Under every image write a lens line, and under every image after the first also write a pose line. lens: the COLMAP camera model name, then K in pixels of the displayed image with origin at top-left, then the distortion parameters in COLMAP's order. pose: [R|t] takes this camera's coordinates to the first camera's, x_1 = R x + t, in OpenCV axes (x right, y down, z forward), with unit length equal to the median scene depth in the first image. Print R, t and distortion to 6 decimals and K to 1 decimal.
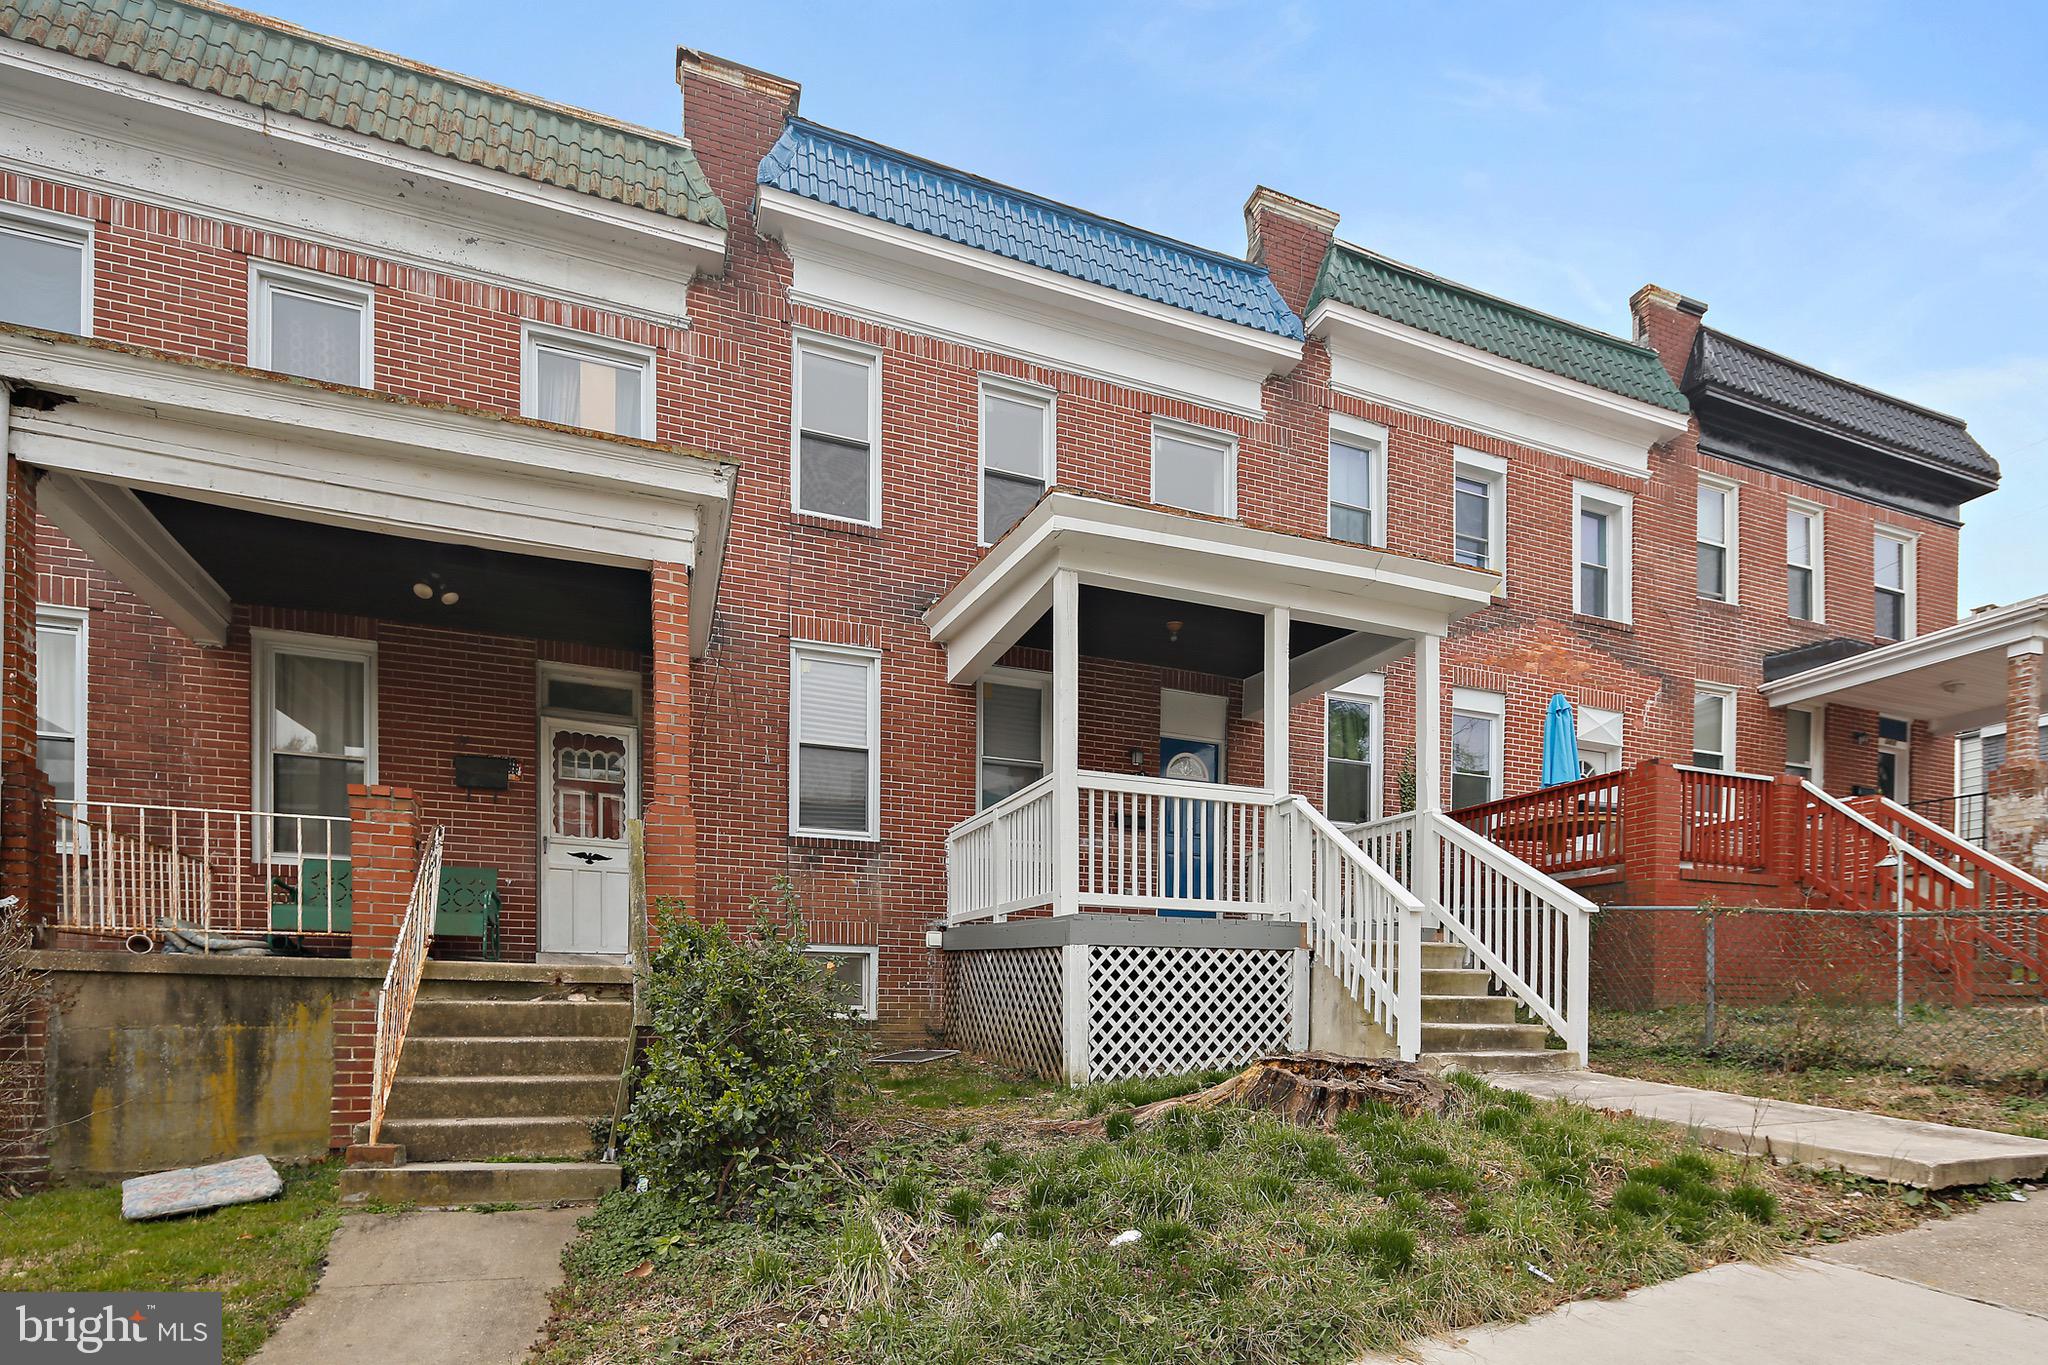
lens RADIAL K [[1001.3, 0, 1024.0], [0, 1001.3, 682.5], [0, 0, 1]] dist [-0.003842, -0.002684]
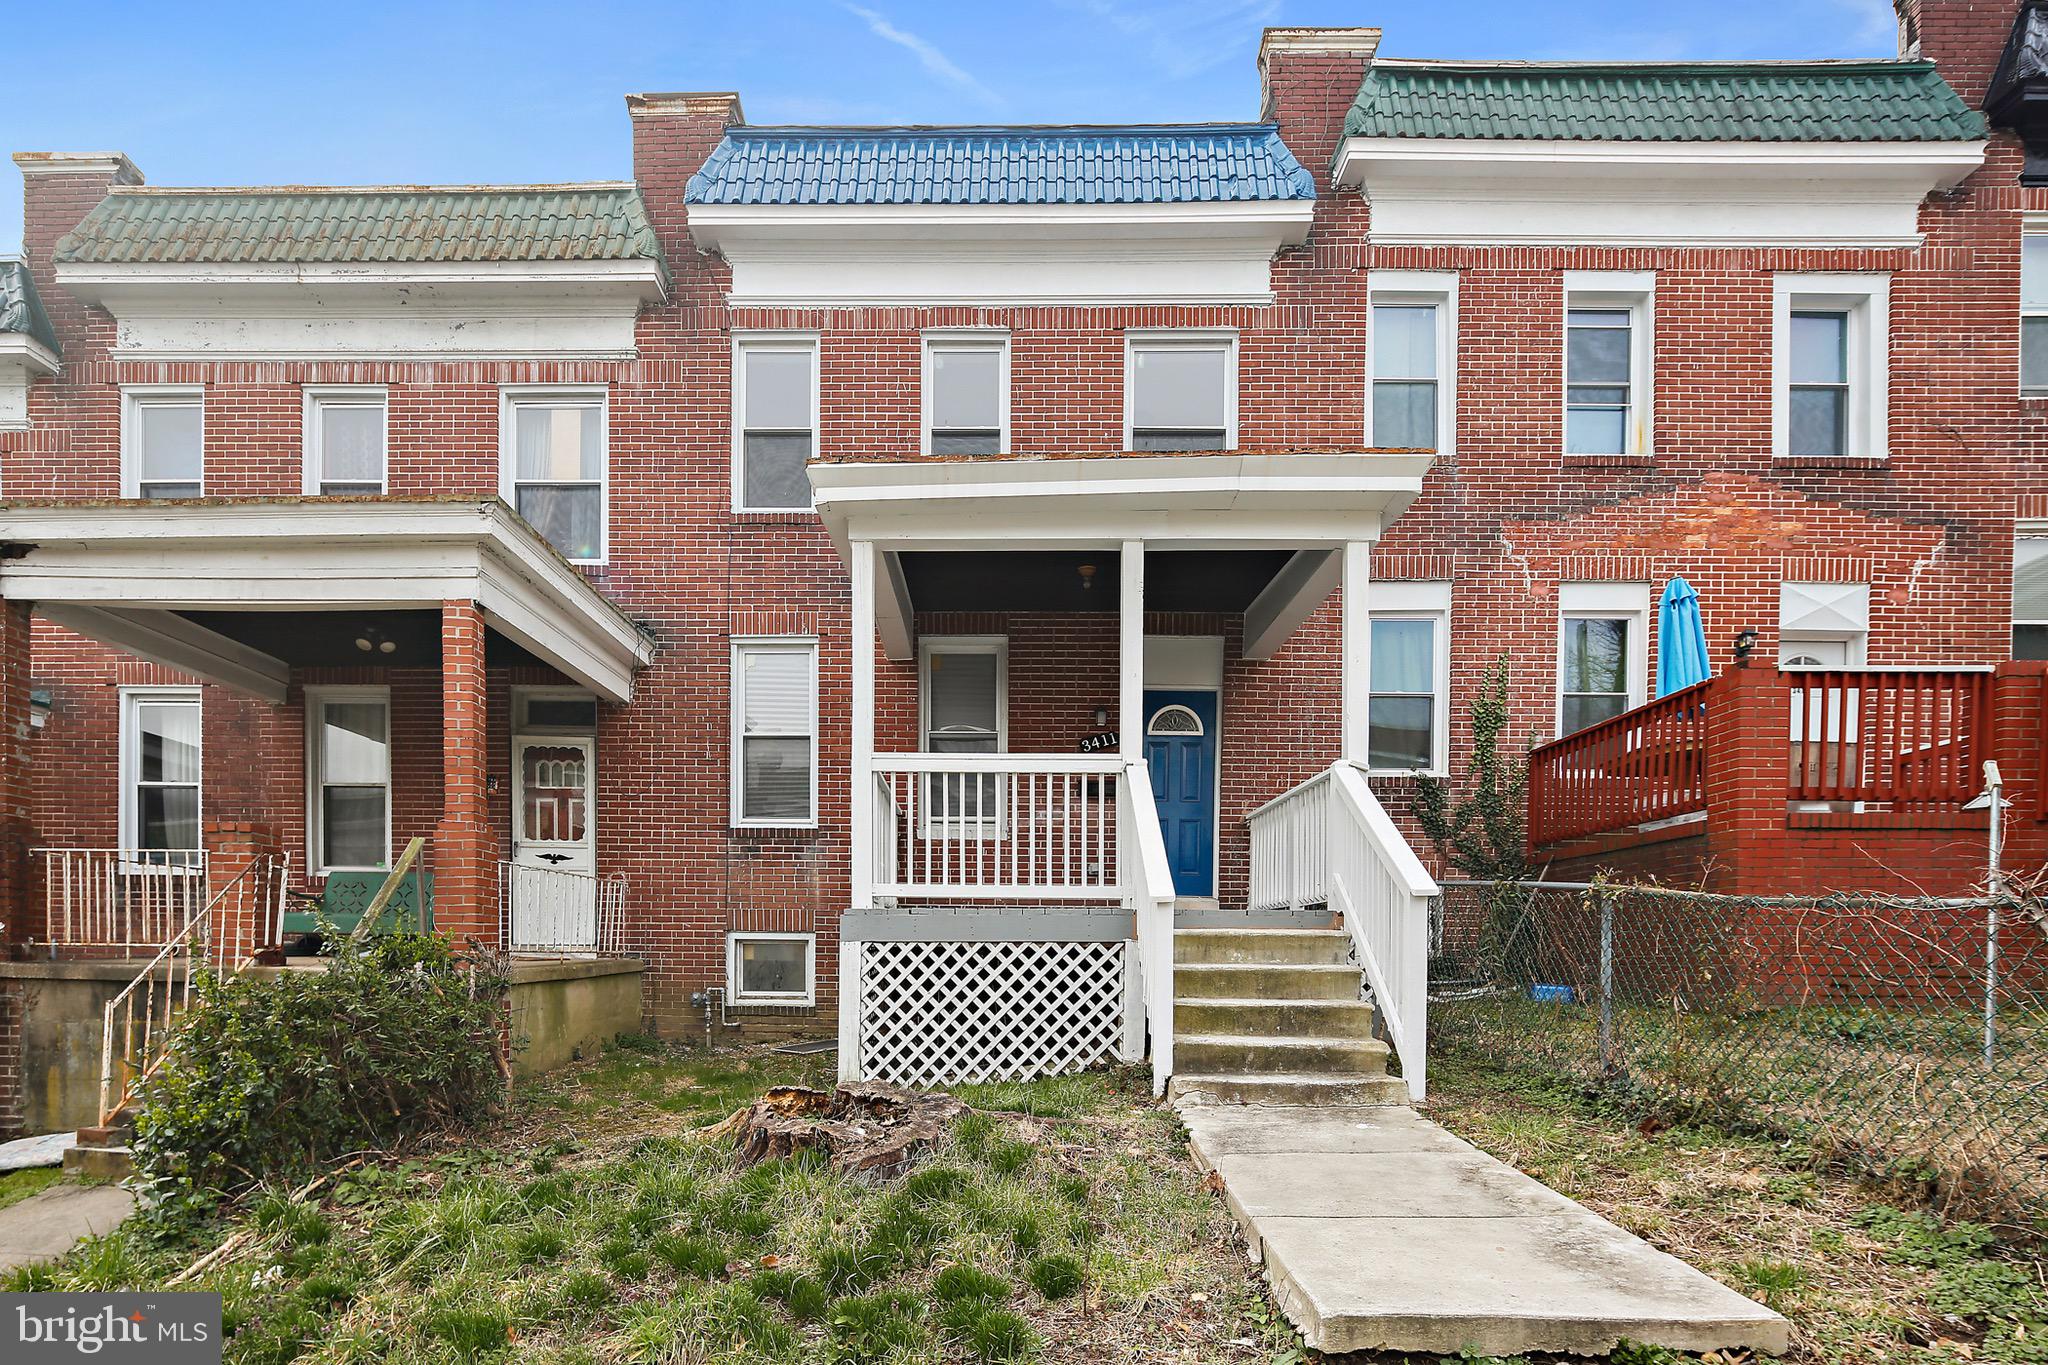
lens RADIAL K [[1017.5, 0, 932.4], [0, 1017.5, 651.8], [0, 0, 1]] dist [-0.002262, -0.002377]
pose [[0.919344, -0.114122, -0.376540, 0.354660], [0.120320, 0.992710, -0.007105, 0.005084], [0.374606, -0.038773, 0.926373, 0.103959]]
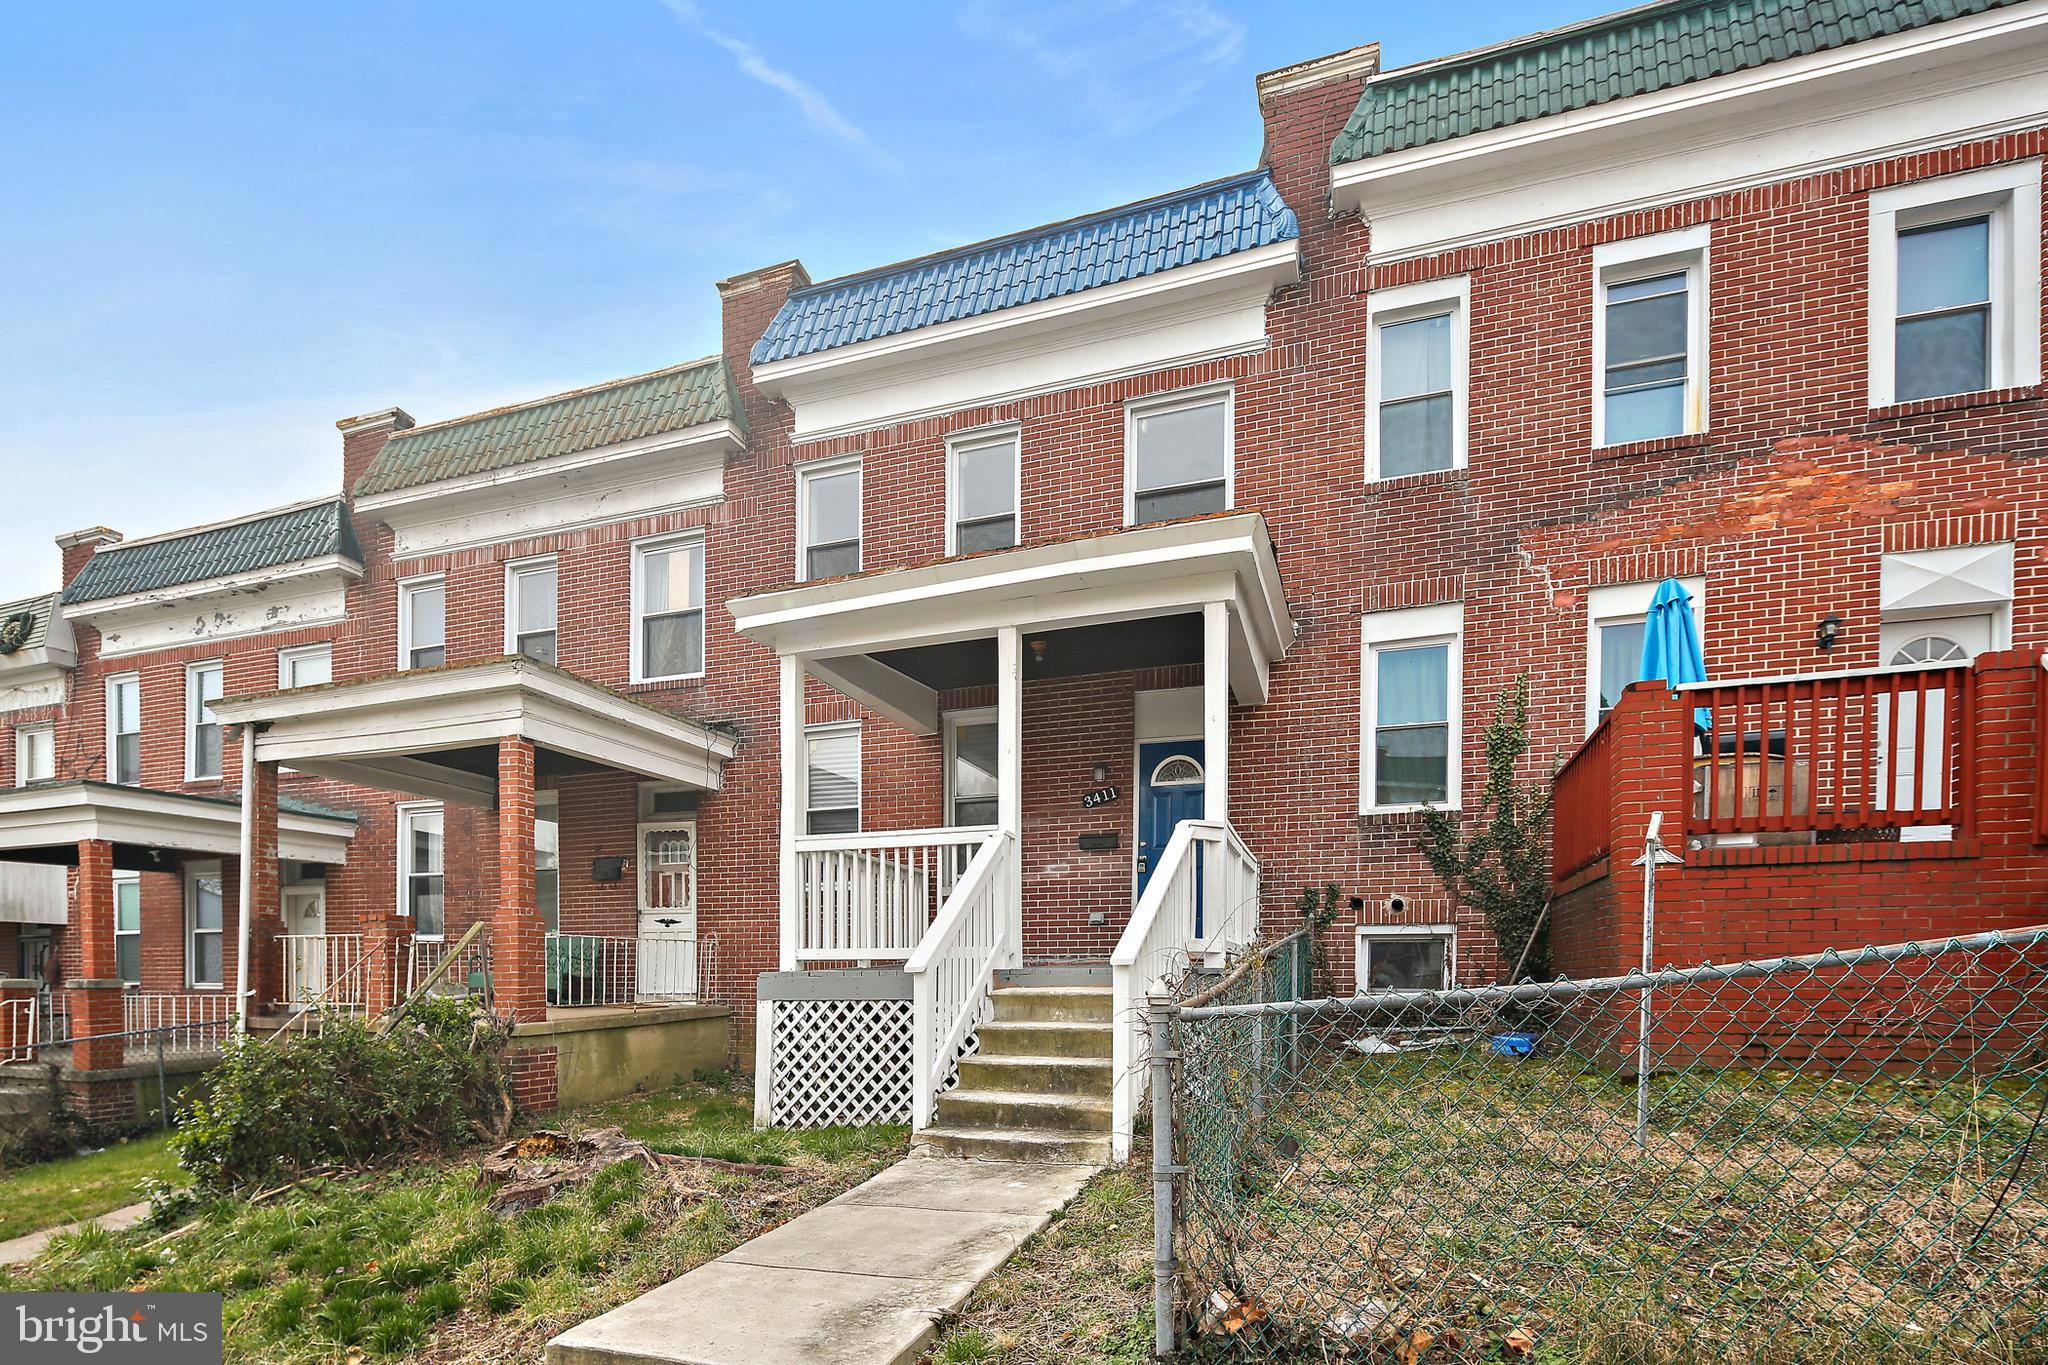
lens RADIAL K [[952.7, 0, 952.3], [0, 952.7, 668.2], [0, 0, 1]] dist [0.000406, -0.003798]
pose [[0.748160, -0.215089, -0.627688, 0.659301], [0.213563, 0.973721, -0.079112, 0.020048], [0.628209, -0.074863, 0.774434, 0.227767]]
